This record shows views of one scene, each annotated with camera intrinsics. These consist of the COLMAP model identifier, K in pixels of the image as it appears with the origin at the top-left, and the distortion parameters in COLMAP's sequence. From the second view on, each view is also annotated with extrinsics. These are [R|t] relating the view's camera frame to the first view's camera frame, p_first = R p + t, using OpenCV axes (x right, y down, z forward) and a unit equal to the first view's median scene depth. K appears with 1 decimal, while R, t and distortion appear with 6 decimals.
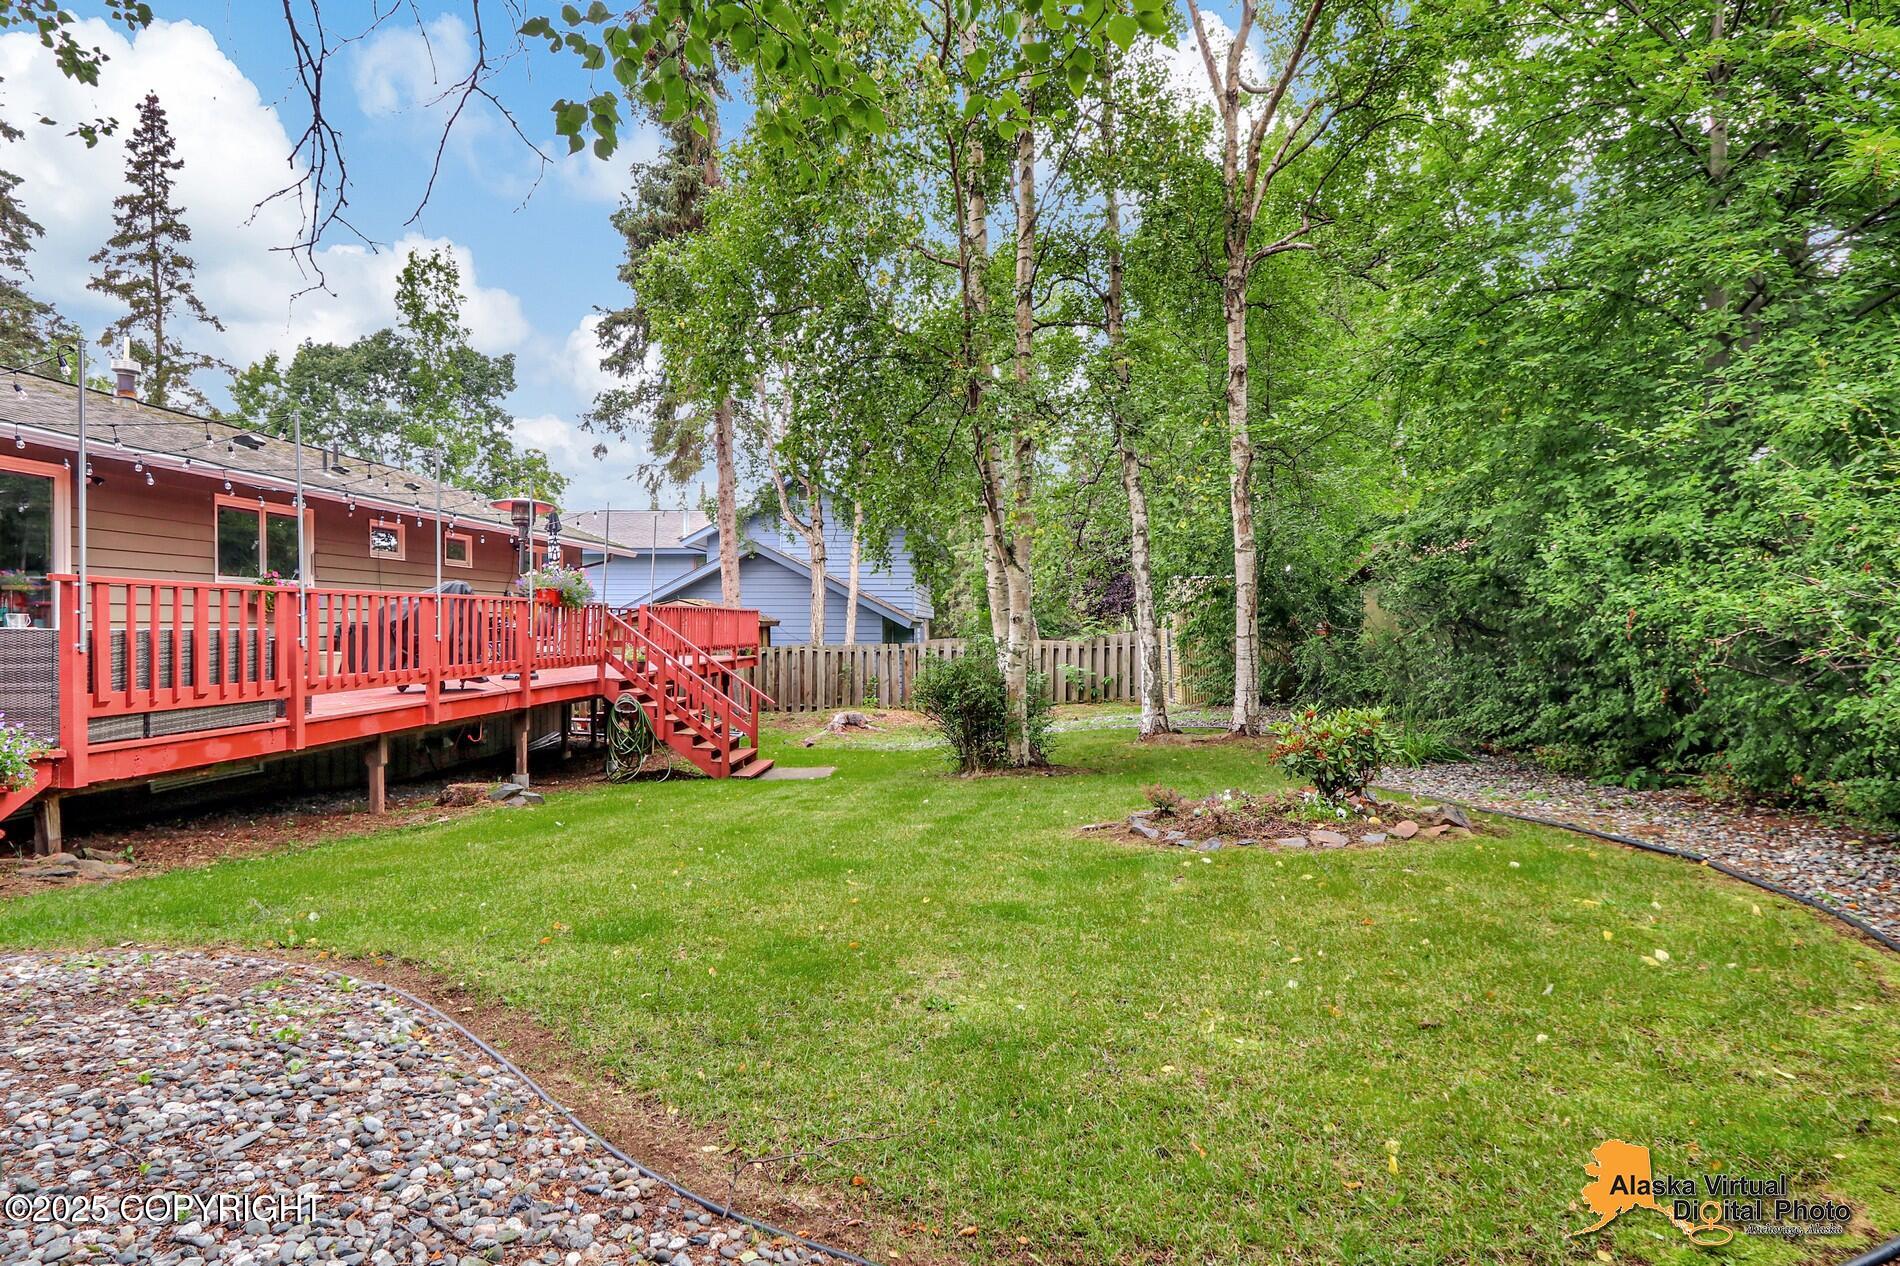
lens RADIAL K [[1021.4, 0, 936.6], [0, 1021.4, 643.1], [0, 0, 1]] dist [-0.014681, 0.000385]
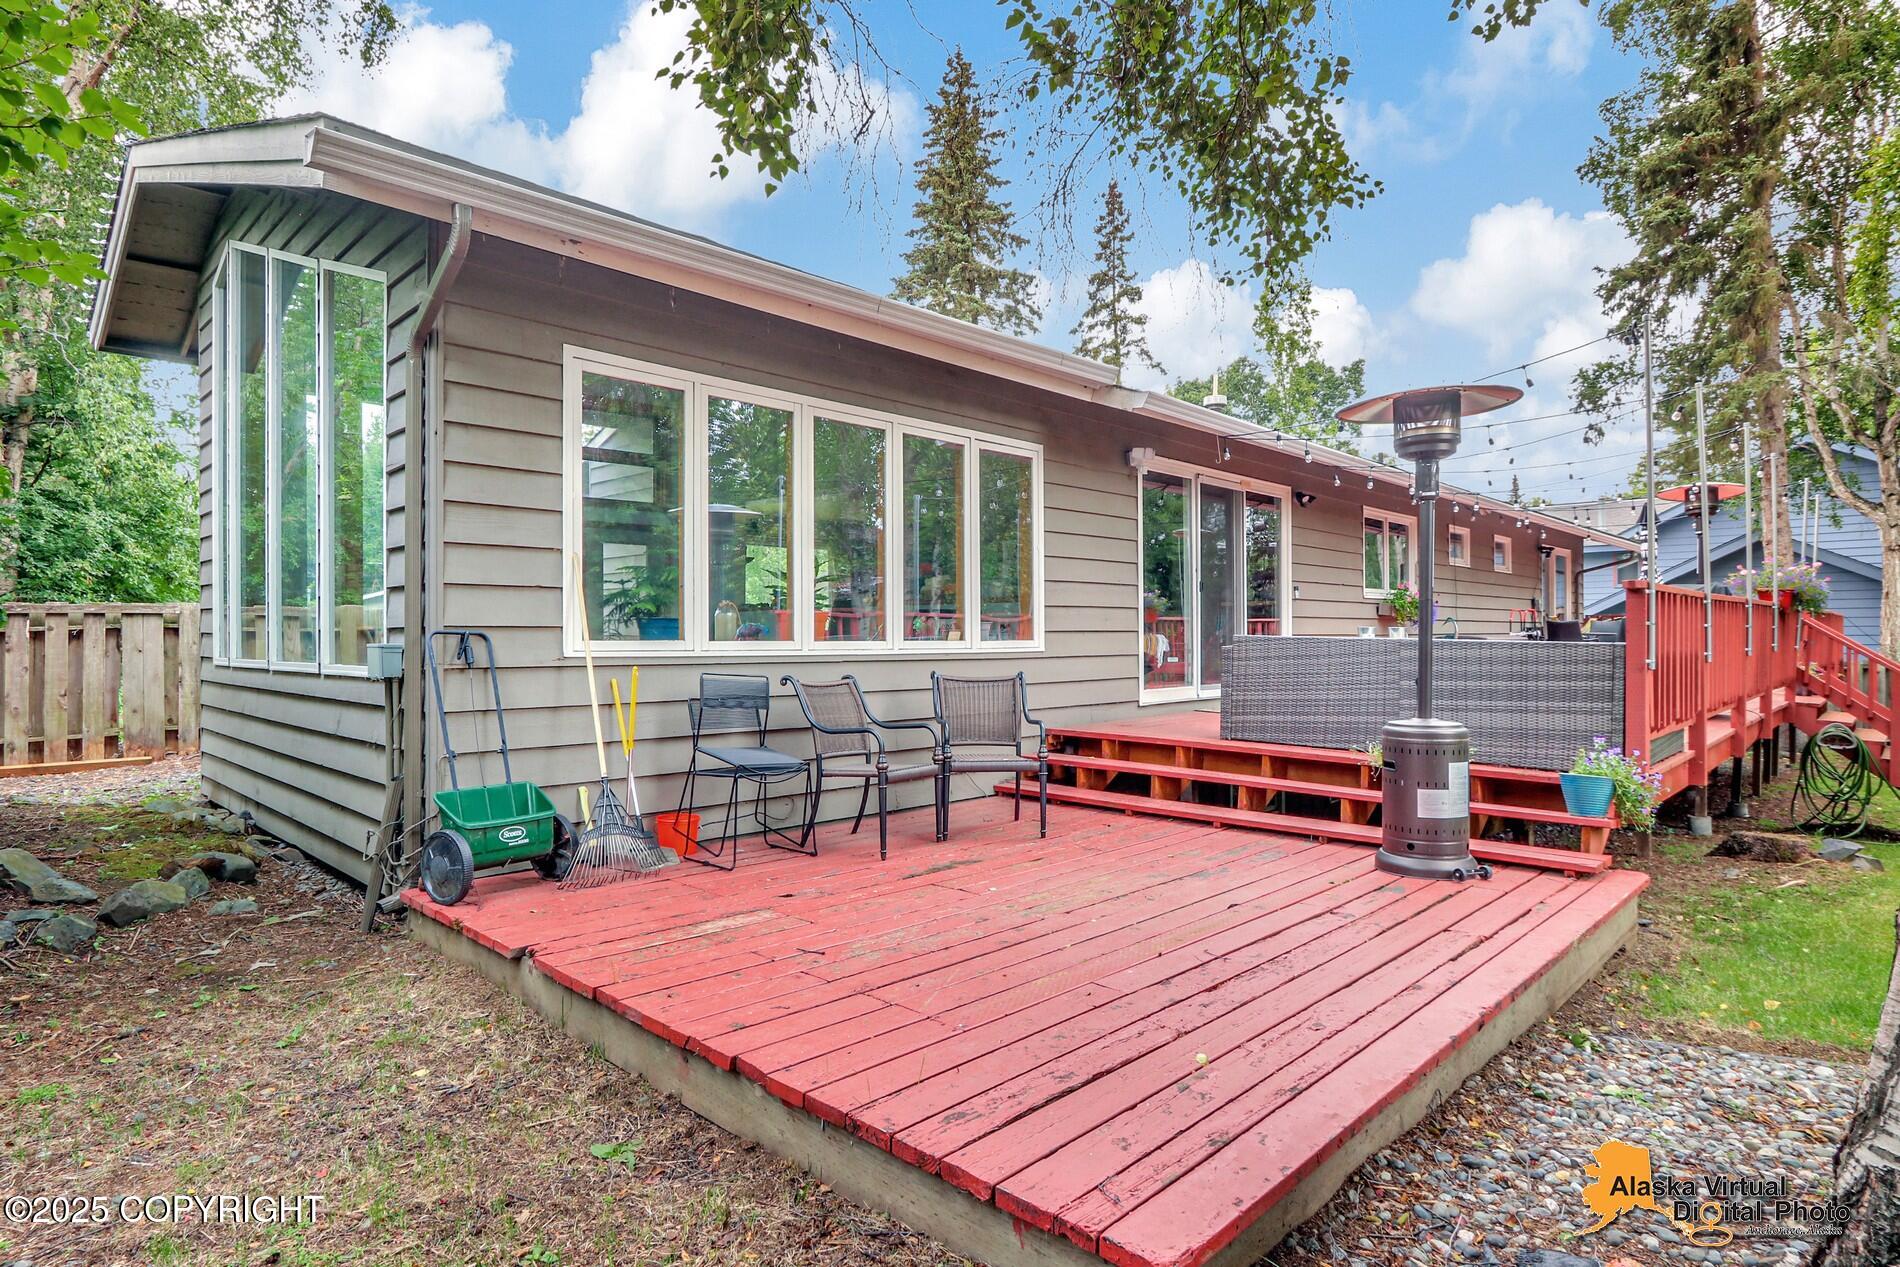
lens RADIAL K [[1021.4, 0, 941.6], [0, 1021.4, 633.6], [0, 0, 1]] dist [-0.014681, 0.000385]
pose [[0.758491, -0.006500, -0.651651, -0.164974], [-0.005588, 0.999849, -0.016478, -0.000983], [0.651659, 0.016140, 0.758340, -0.015019]]
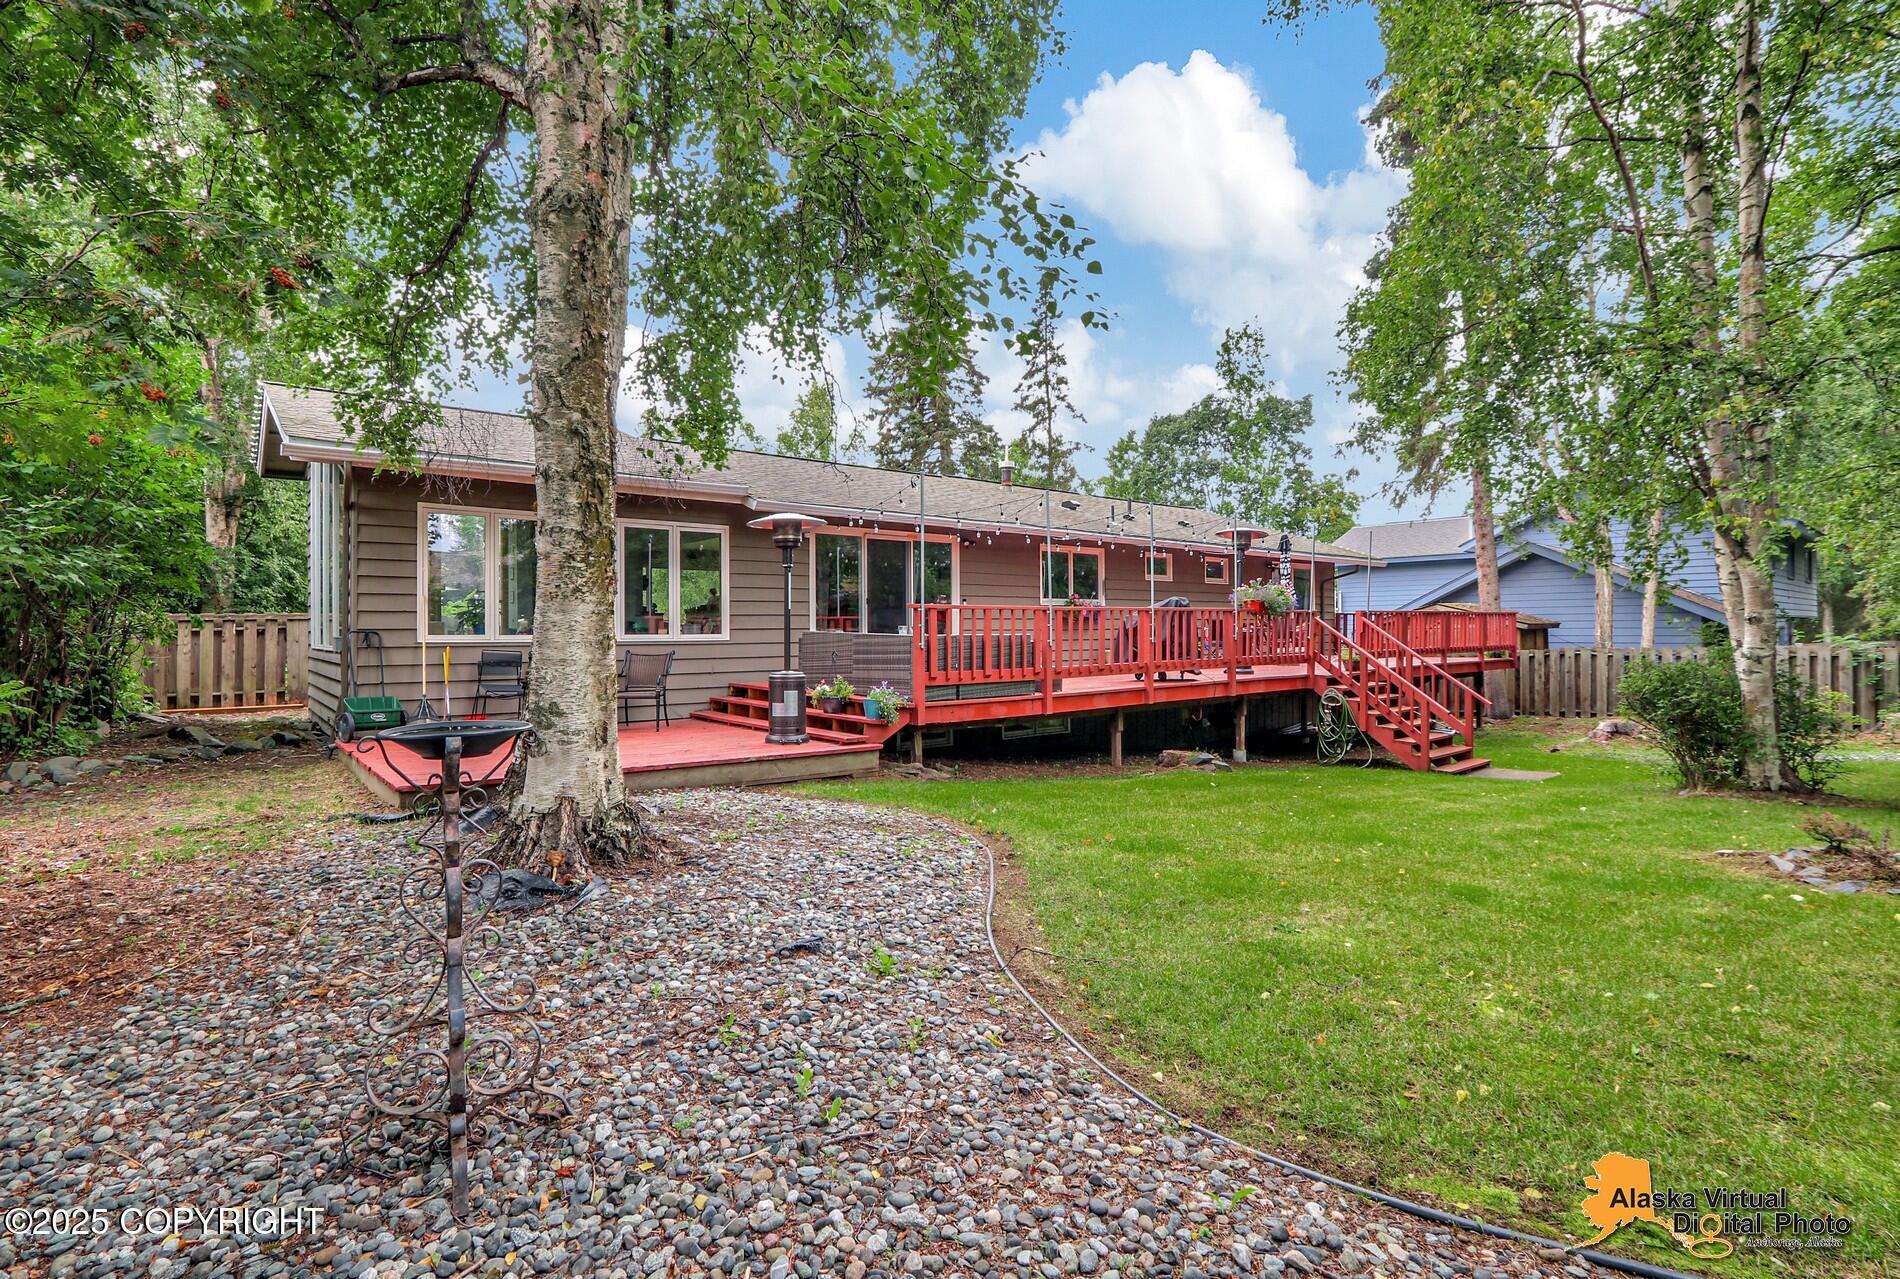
lens RADIAL K [[905.4, 0, 930.7], [0, 905.4, 628.7], [0, 0, 1]] dist [-0.019391, 0.000737]
pose [[0.679258, -0.008411, -0.733852, 0.075059], [-0.004553, 0.999867, -0.015674, -0.000170], [0.733886, 0.013988, 0.679129, -0.014057]]
